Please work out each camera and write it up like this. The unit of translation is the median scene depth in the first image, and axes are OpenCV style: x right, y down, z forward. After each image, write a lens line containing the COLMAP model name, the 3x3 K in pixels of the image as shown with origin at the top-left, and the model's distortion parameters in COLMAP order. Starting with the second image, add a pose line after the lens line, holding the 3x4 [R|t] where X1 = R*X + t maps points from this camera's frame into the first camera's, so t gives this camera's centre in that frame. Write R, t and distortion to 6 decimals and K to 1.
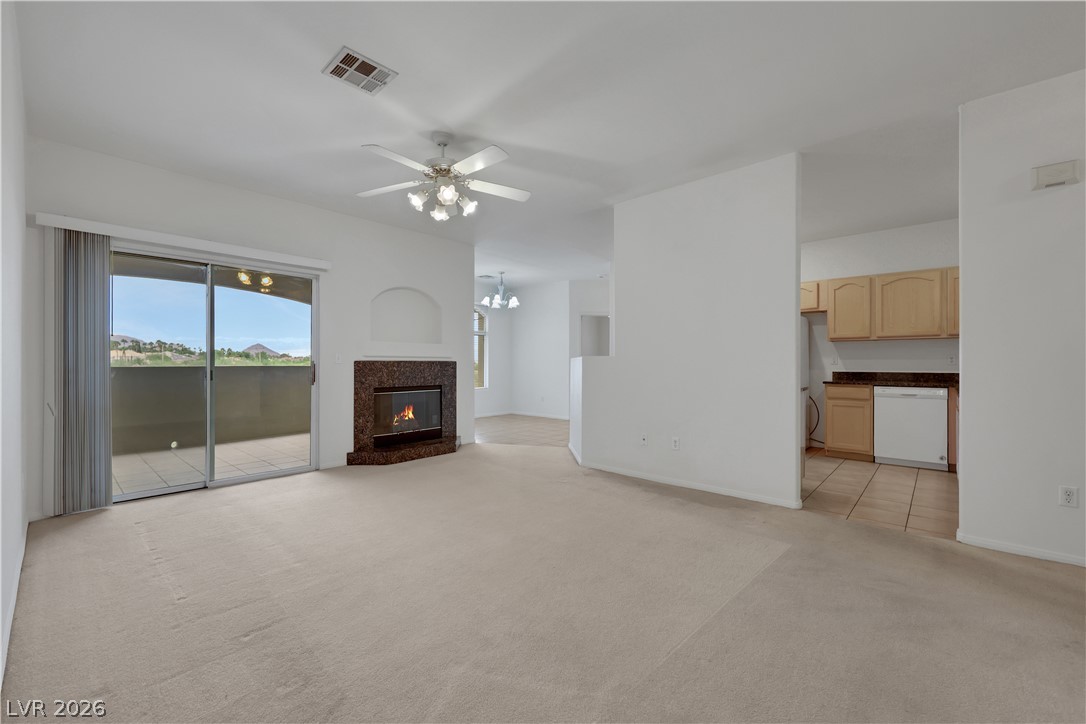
lens RADIAL K [[443.7, 0, 543.3], [0, 443.7, 357.7], [0, 0, 1]] dist [-0.001913, -0.000154]
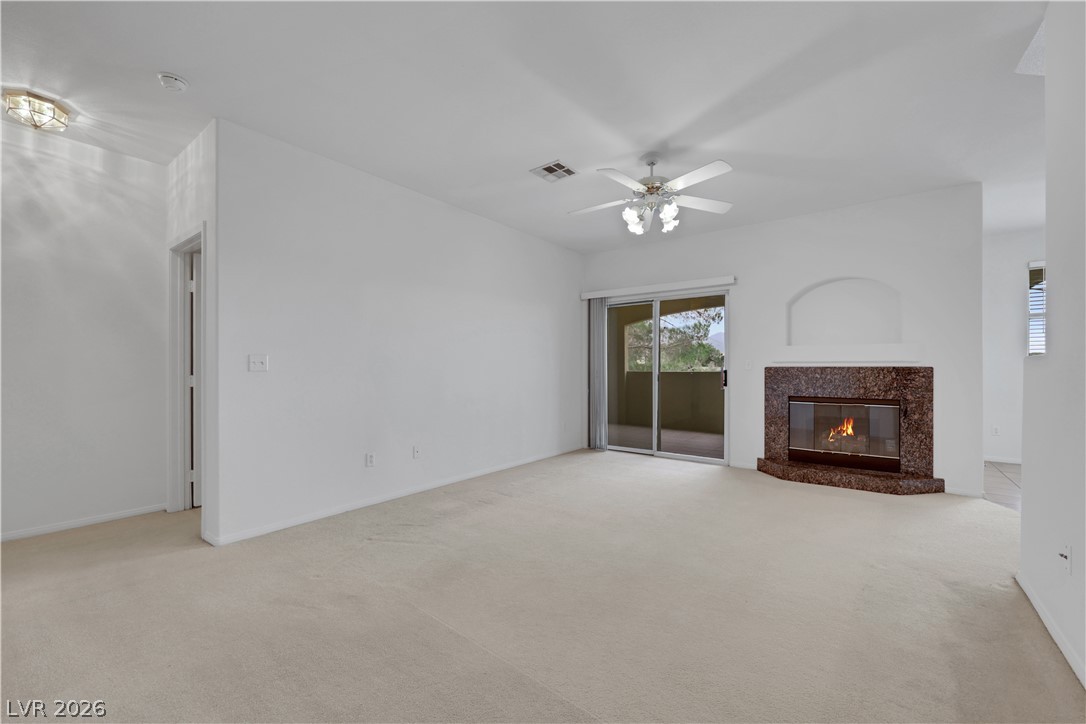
lens RADIAL K [[443.7, 0, 543.3], [0, 443.7, 357.7], [0, 0, 1]] dist [-0.001913, -0.000154]
pose [[0.069966, -0.026451, -0.997199, 0.507911], [0.009761, 0.999619, -0.025831, 0.006693], [0.997502, -0.007927, 0.070198, 0.416210]]
